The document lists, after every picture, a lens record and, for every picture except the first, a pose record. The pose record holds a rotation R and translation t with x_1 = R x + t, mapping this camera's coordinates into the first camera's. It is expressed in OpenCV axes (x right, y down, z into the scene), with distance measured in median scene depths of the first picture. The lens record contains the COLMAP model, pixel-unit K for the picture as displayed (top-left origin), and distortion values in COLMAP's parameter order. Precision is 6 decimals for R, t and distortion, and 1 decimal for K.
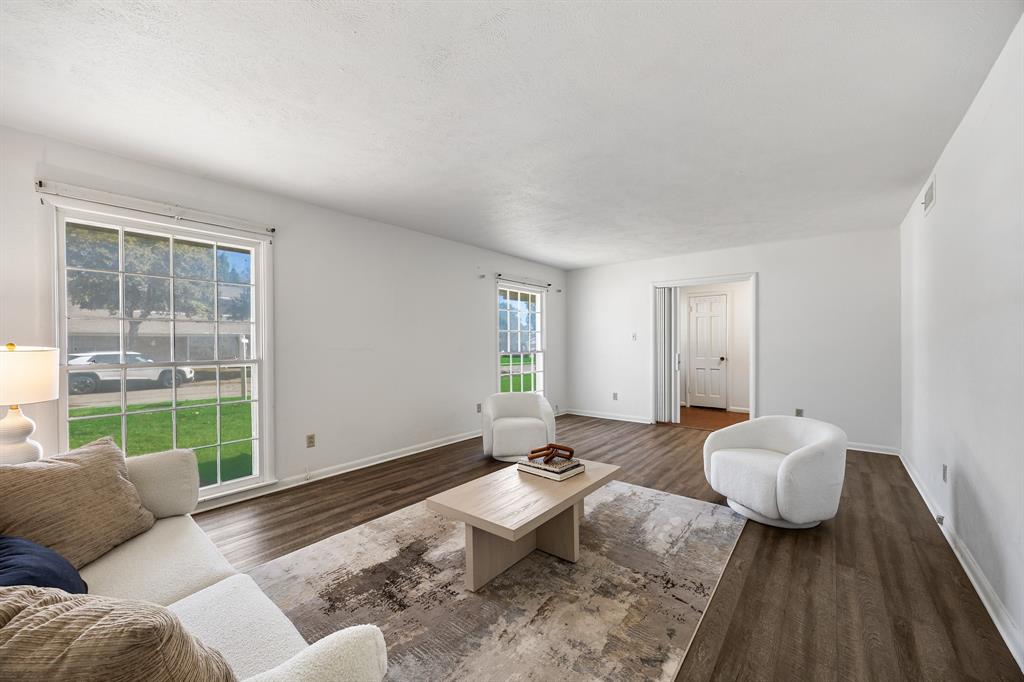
lens RADIAL K [[392.9, 0, 515.7], [0, 392.9, 340.8], [0, 0, 1]] dist [-0.001358, 0.000152]
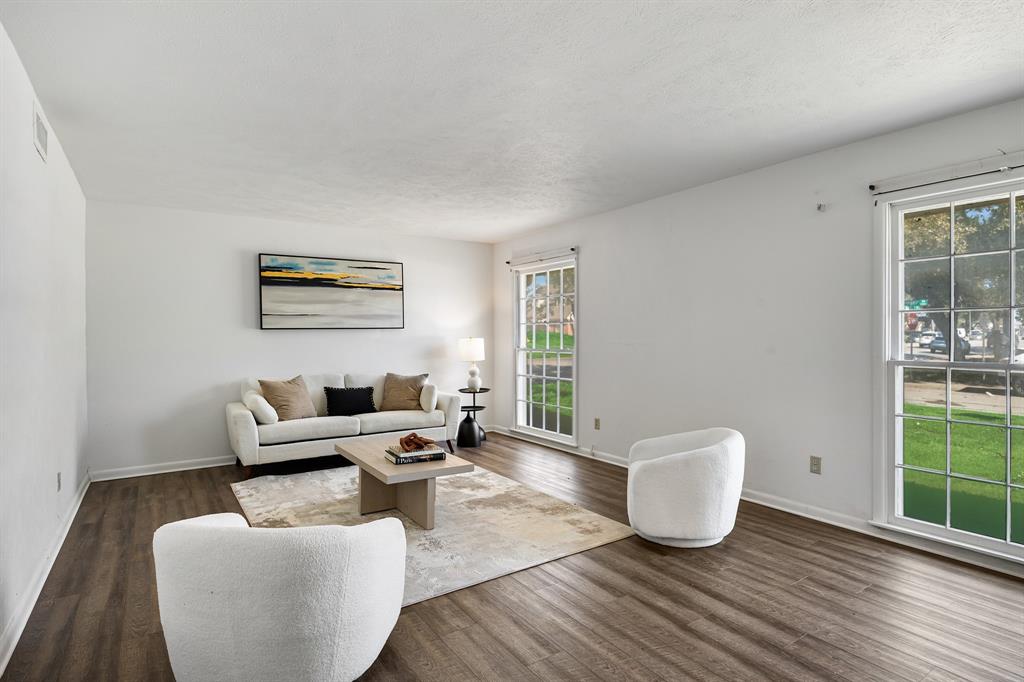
lens RADIAL K [[530.5, 0, 510.1], [0, 530.5, 339.0], [0, 0, 1]] dist [-0.001435, -0.000694]
pose [[-0.300038, 0.004416, -0.953917, 0.993838], [-0.000455, 0.999989, 0.004772, 0.001678], [0.953927, 0.001865, -0.300033, 1.198944]]
